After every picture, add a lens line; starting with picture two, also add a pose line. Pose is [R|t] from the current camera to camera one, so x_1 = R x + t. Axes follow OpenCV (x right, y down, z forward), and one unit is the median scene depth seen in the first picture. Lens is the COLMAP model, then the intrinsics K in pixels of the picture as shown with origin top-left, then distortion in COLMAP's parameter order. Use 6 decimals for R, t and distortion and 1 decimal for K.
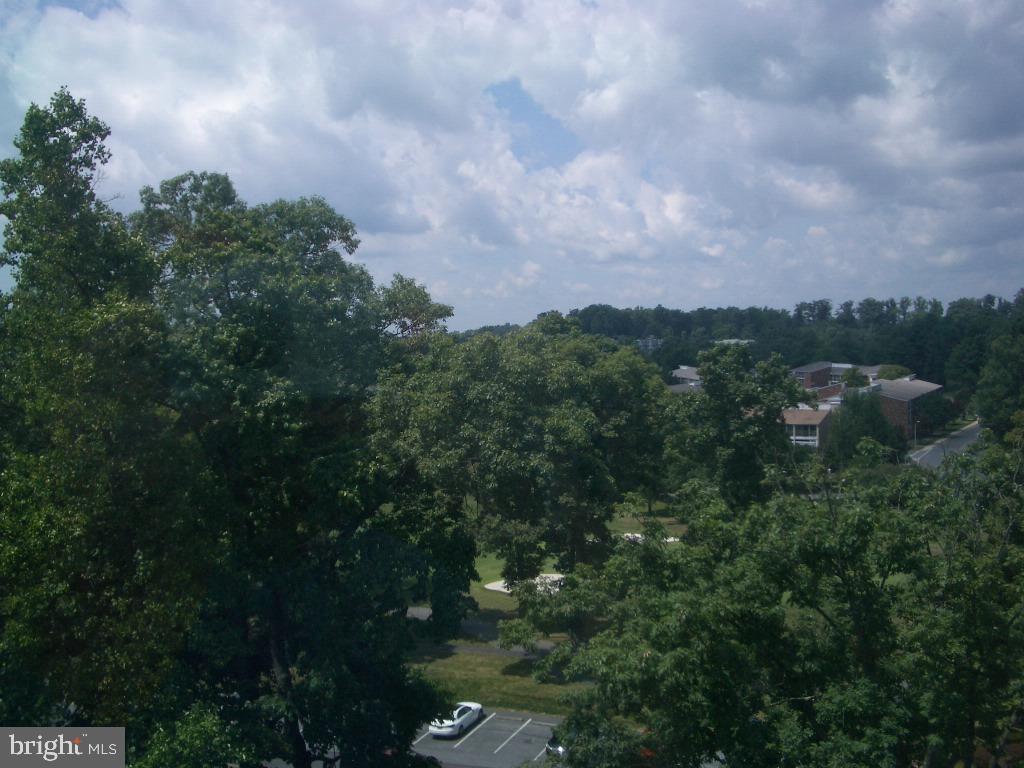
lens RADIAL K [[1044.1, 0, 512.1], [0, 1044.1, 336.3], [0, 0, 1]] dist [-0.260564, 0.265061]
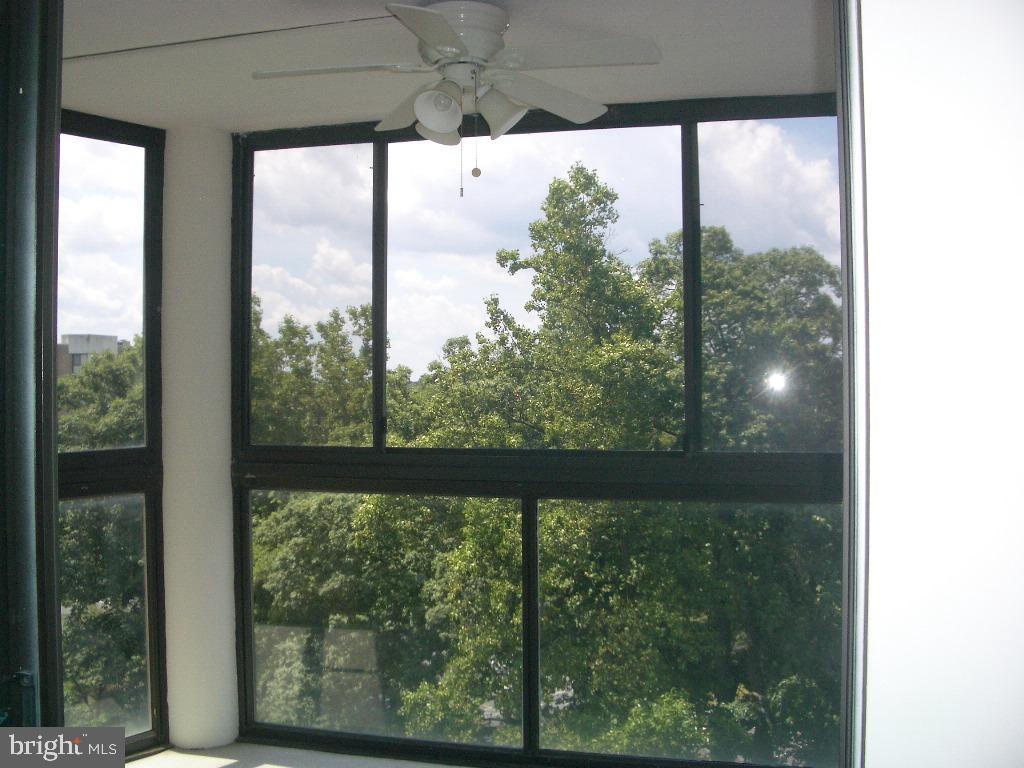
lens RADIAL K [[1044.1, 0, 512.1], [0, 1044.1, 336.3], [0, 0, 1]] dist [-0.260564, 0.265061]
pose [[0.880008, 0.011088, -0.474830, 0.067441], [-0.026546, 0.999313, -0.025862, -0.005215], [0.474217, 0.035364, 0.879698, -0.123417]]
